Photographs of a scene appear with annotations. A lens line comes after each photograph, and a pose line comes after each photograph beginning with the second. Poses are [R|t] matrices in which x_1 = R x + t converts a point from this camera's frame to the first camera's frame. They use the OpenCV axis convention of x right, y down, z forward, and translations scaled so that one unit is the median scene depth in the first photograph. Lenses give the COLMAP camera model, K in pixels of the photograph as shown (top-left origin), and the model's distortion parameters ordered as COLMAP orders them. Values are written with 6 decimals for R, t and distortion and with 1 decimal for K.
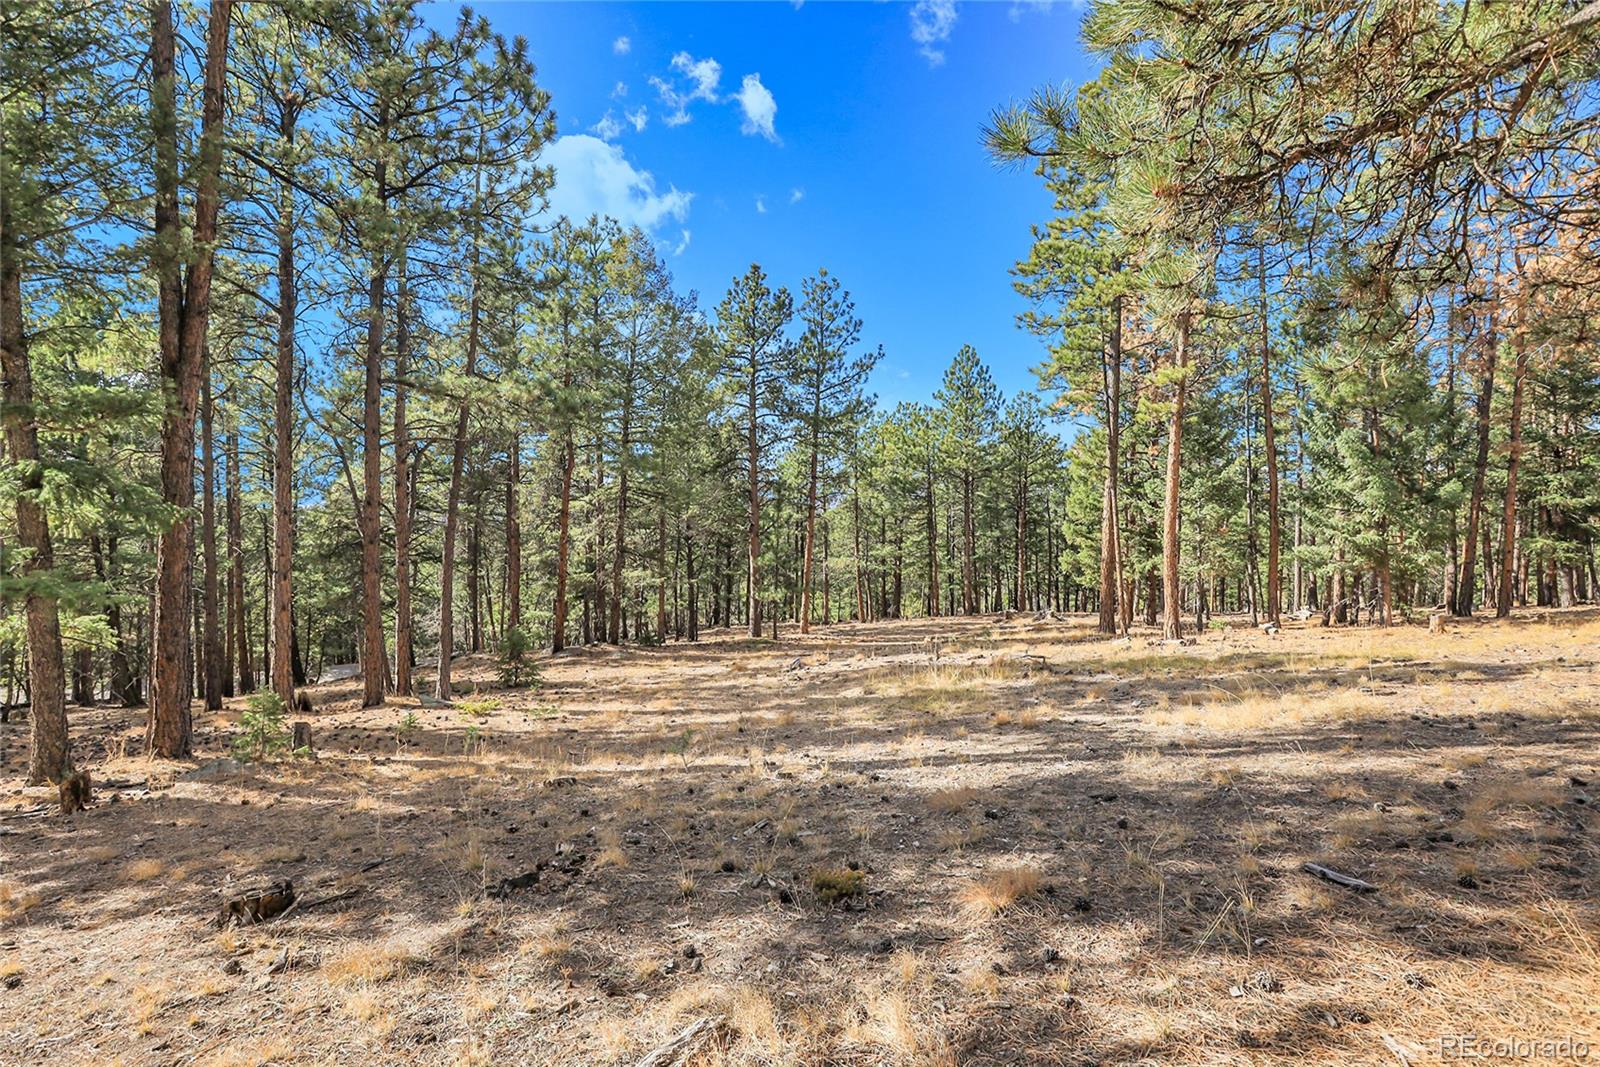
lens RADIAL K [[752.9, 0, 800.0], [0, 752.9, 533.5], [0, 0, 1]] dist [-0.057695, 0.025156]
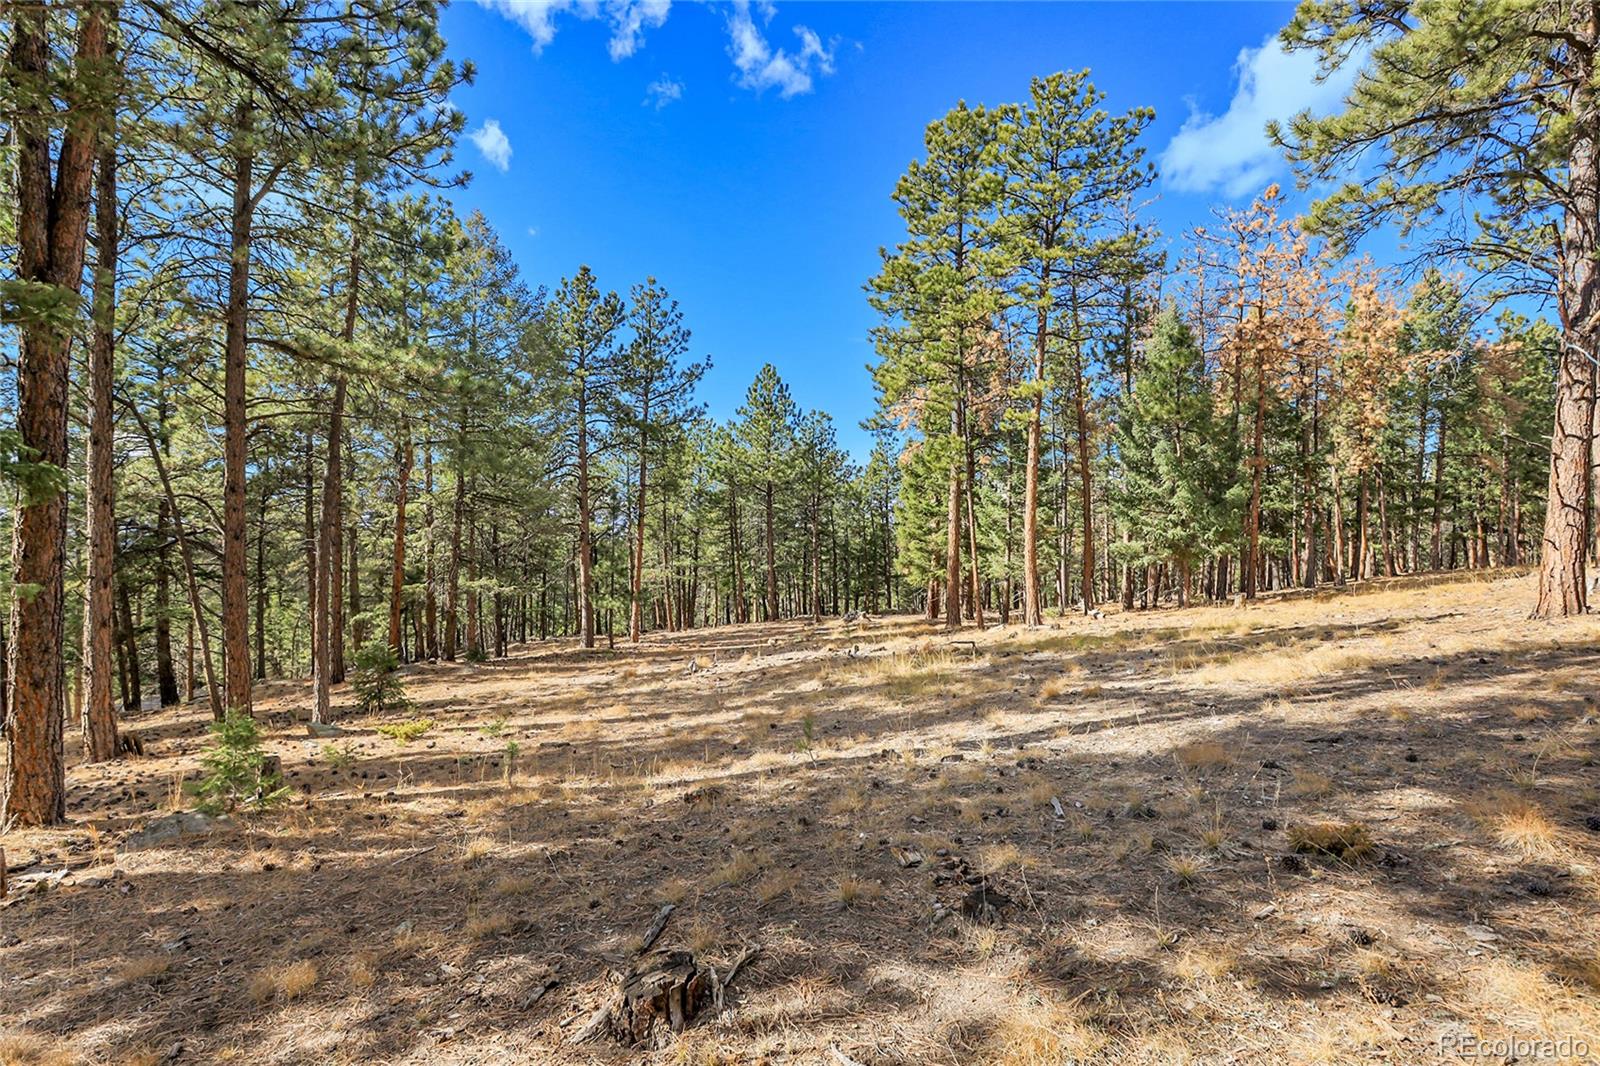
lens RADIAL K [[715.3, 0, 697.1], [0, 715.3, 553.5], [0, 0, 1]] dist [-0.058816, 0.025151]
pose [[0.964357, -0.009951, 0.264417, -0.228326], [0.011678, 0.999919, -0.004962, 0.029622], [-0.264347, 0.007873, 0.964396, 0.098705]]
